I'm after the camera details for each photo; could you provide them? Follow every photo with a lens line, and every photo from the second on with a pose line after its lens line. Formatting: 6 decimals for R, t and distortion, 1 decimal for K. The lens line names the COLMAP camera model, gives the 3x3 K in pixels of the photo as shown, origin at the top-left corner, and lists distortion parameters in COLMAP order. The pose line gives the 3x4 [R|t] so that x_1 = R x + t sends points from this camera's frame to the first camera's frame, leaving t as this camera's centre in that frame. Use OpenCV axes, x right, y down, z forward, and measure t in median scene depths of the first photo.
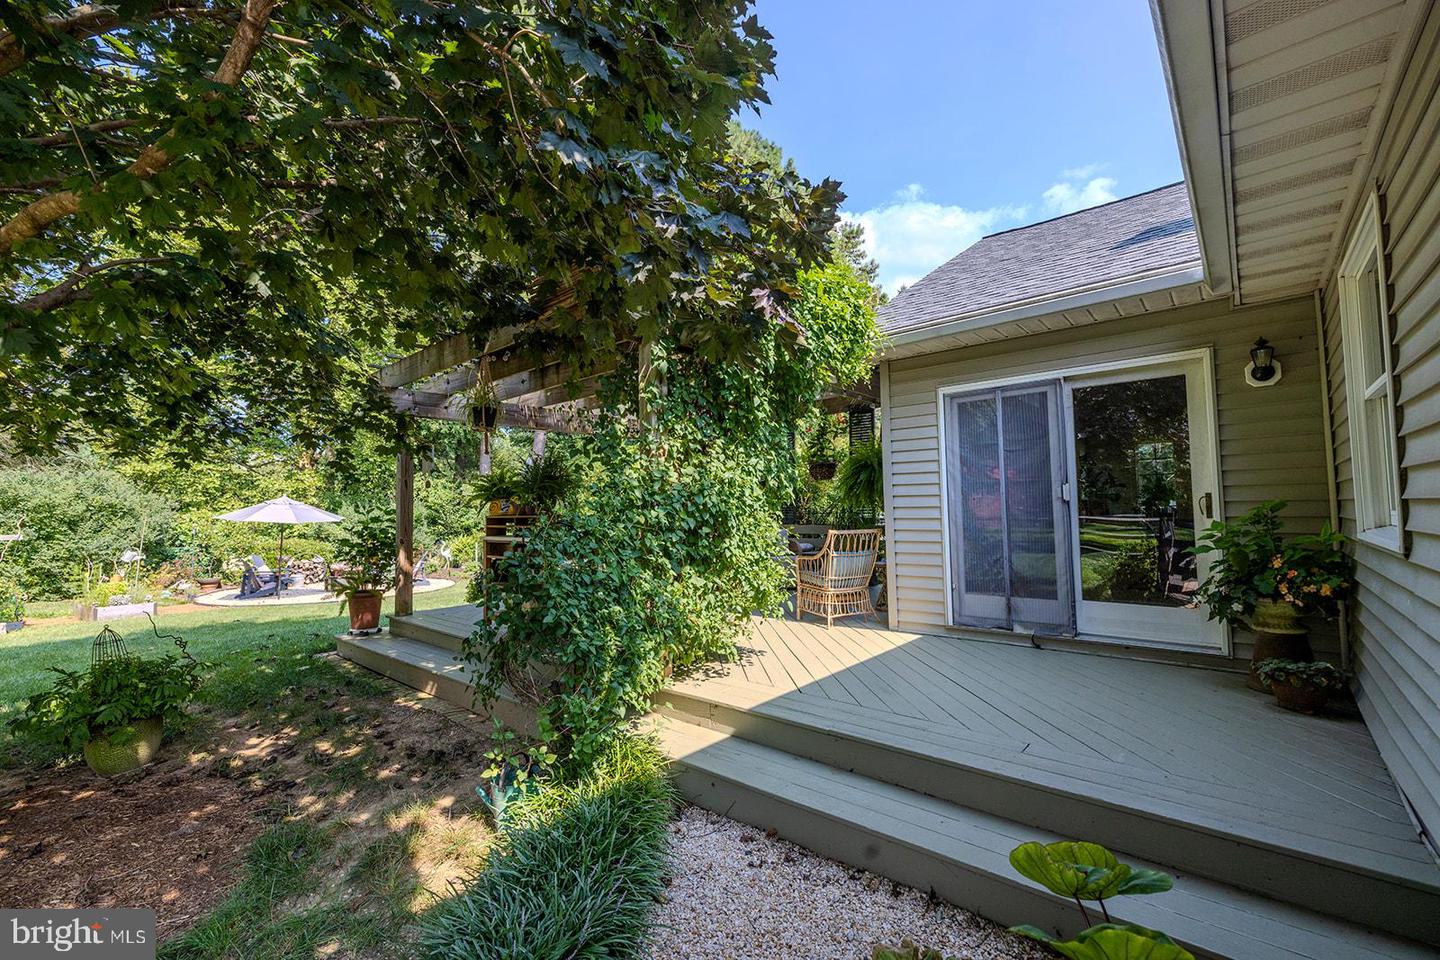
lens RADIAL K [[601.1, 0, 721.5], [0, 601.1, 474.3], [0, 0, 1]] dist [0.003845, 0.000462]
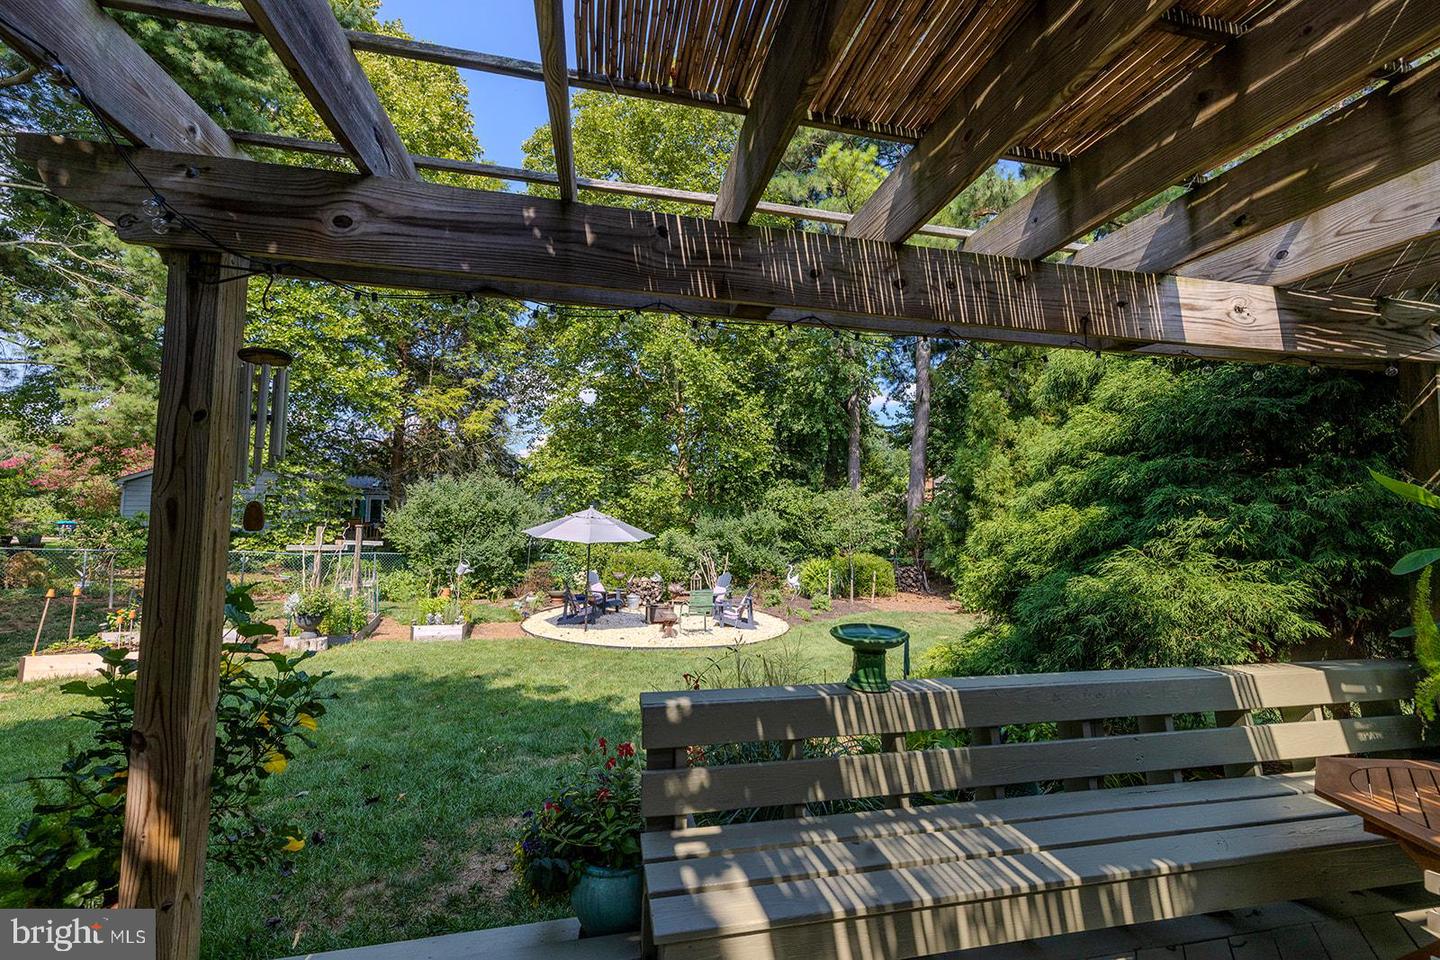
lens RADIAL K [[601.1, 0, 718.9], [0, 601.1, 482.7], [0, 0, 1]] dist [0.003845, 0.000462]
pose [[0.800001, 0.000568, -0.599999, -0.230561], [0.000662, 0.999998, 0.001829, -0.000025], [0.599999, -0.001860, 0.799999, 1.184883]]
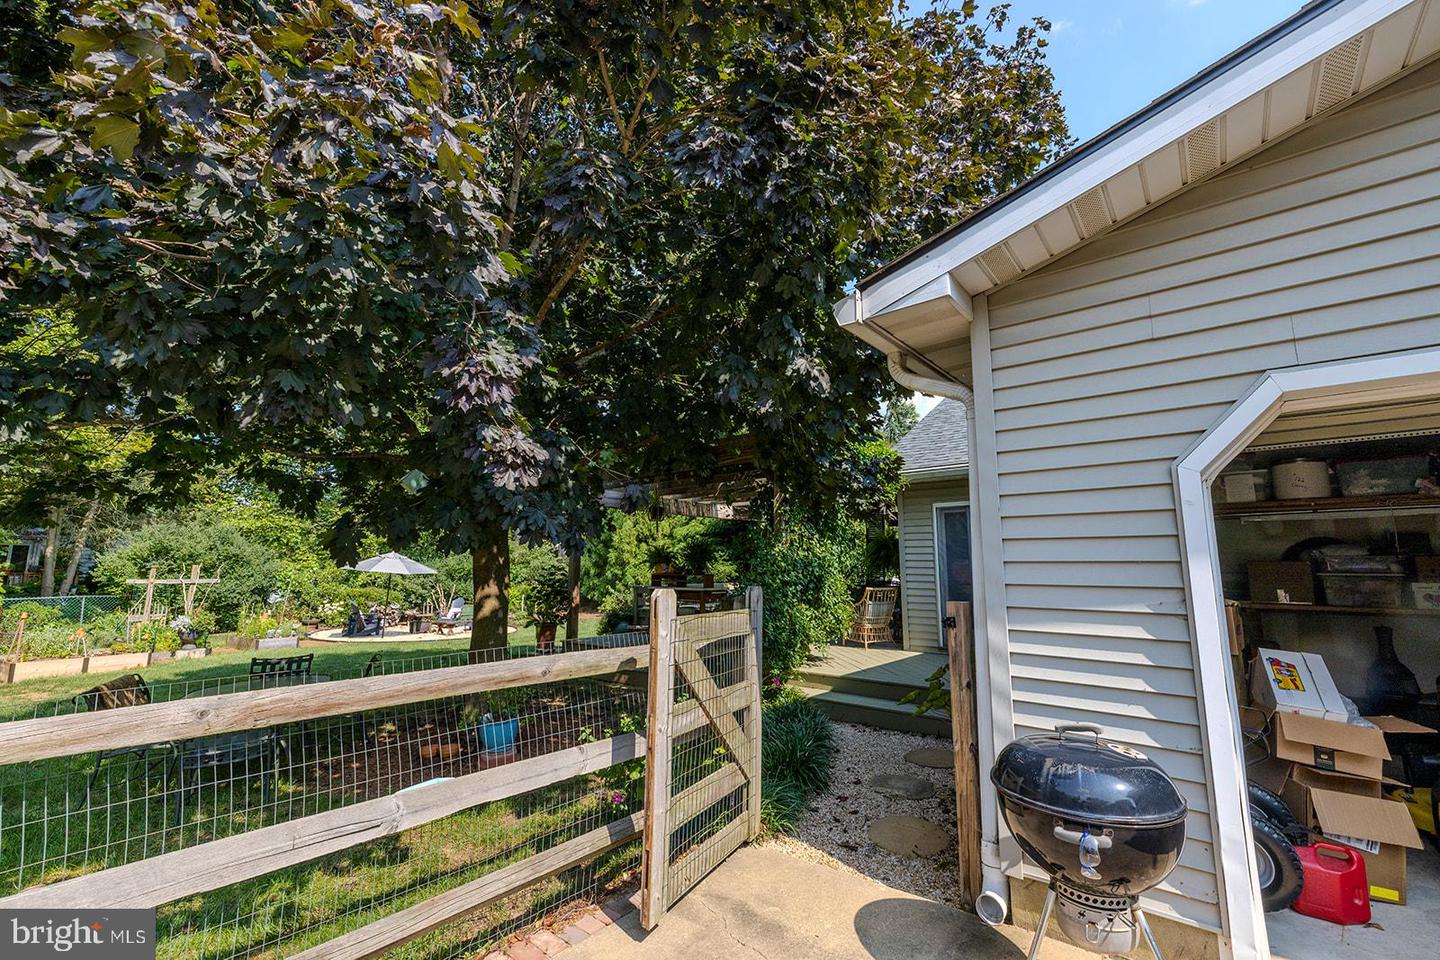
lens RADIAL K [[601.1, 0, 715.4], [0, 601.1, 484.7], [0, 0, 1]] dist [0.003845, 0.000462]
pose [[0.999536, 0.026462, 0.015061, -0.272200], [-0.025143, 0.996323, -0.081903, -0.042735], [-0.017173, 0.081486, 0.996527, -0.663972]]
